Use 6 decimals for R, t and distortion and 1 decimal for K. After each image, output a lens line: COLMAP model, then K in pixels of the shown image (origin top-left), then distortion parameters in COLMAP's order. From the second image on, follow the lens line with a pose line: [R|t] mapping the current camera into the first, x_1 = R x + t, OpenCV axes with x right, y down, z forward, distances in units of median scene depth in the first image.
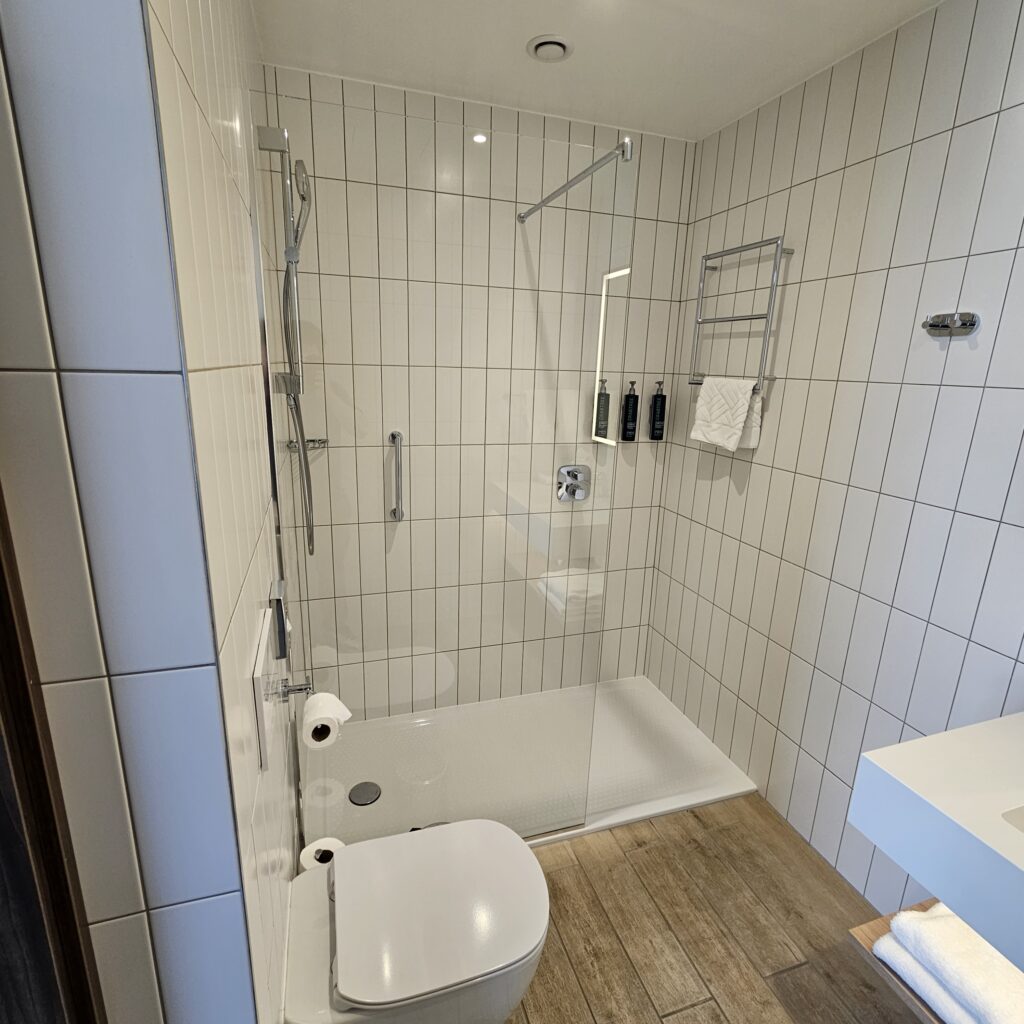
lens RADIAL K [[560.1, 0, 509.1], [0, 560.1, 510.8], [0, 0, 1]] dist [0.001571, -0.000842]
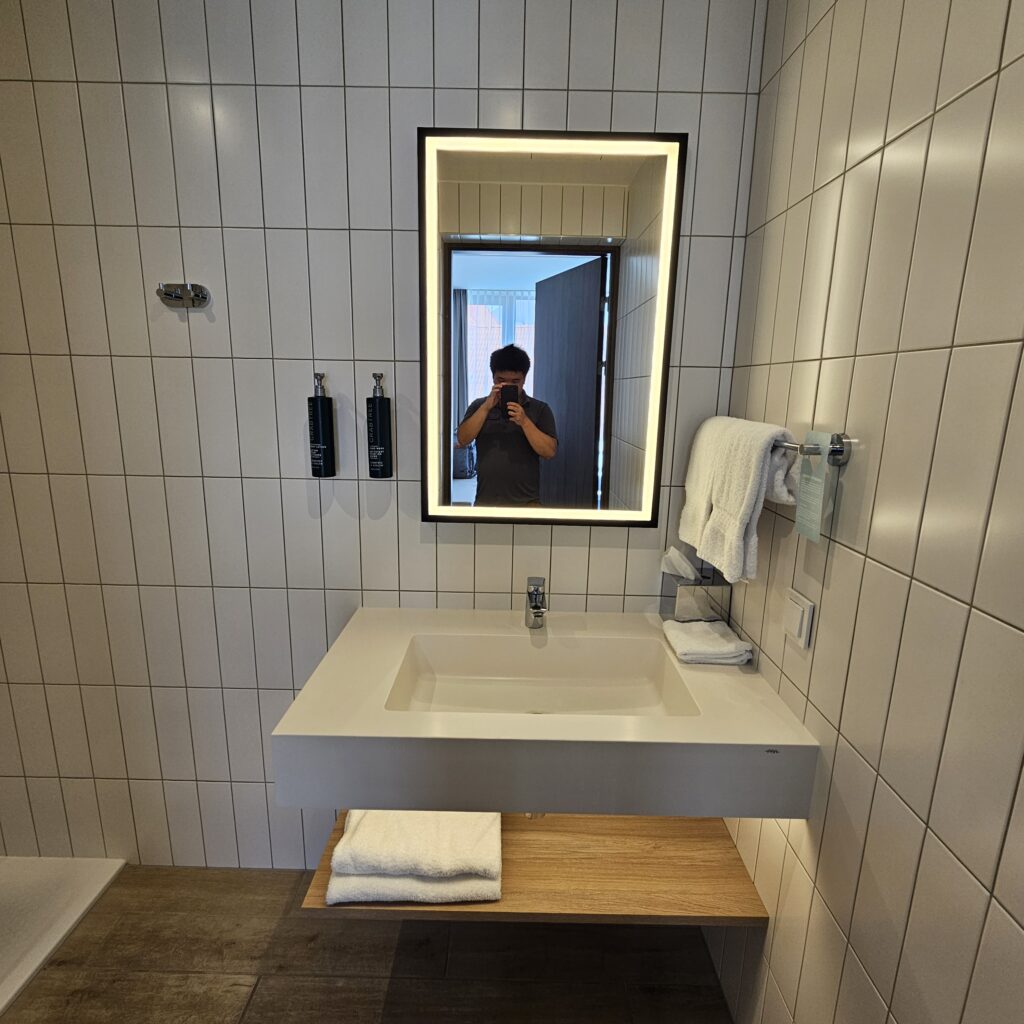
lens RADIAL K [[560.1, 0, 512.3], [0, 560.1, 508.5], [0, 0, 1]] dist [0.001571, -0.000842]
pose [[0.321353, -0.220944, 0.920824, -0.017873], [0.228954, 0.961679, 0.150845, 0.011933], [-0.918865, 0.162352, 0.359624, 0.154467]]
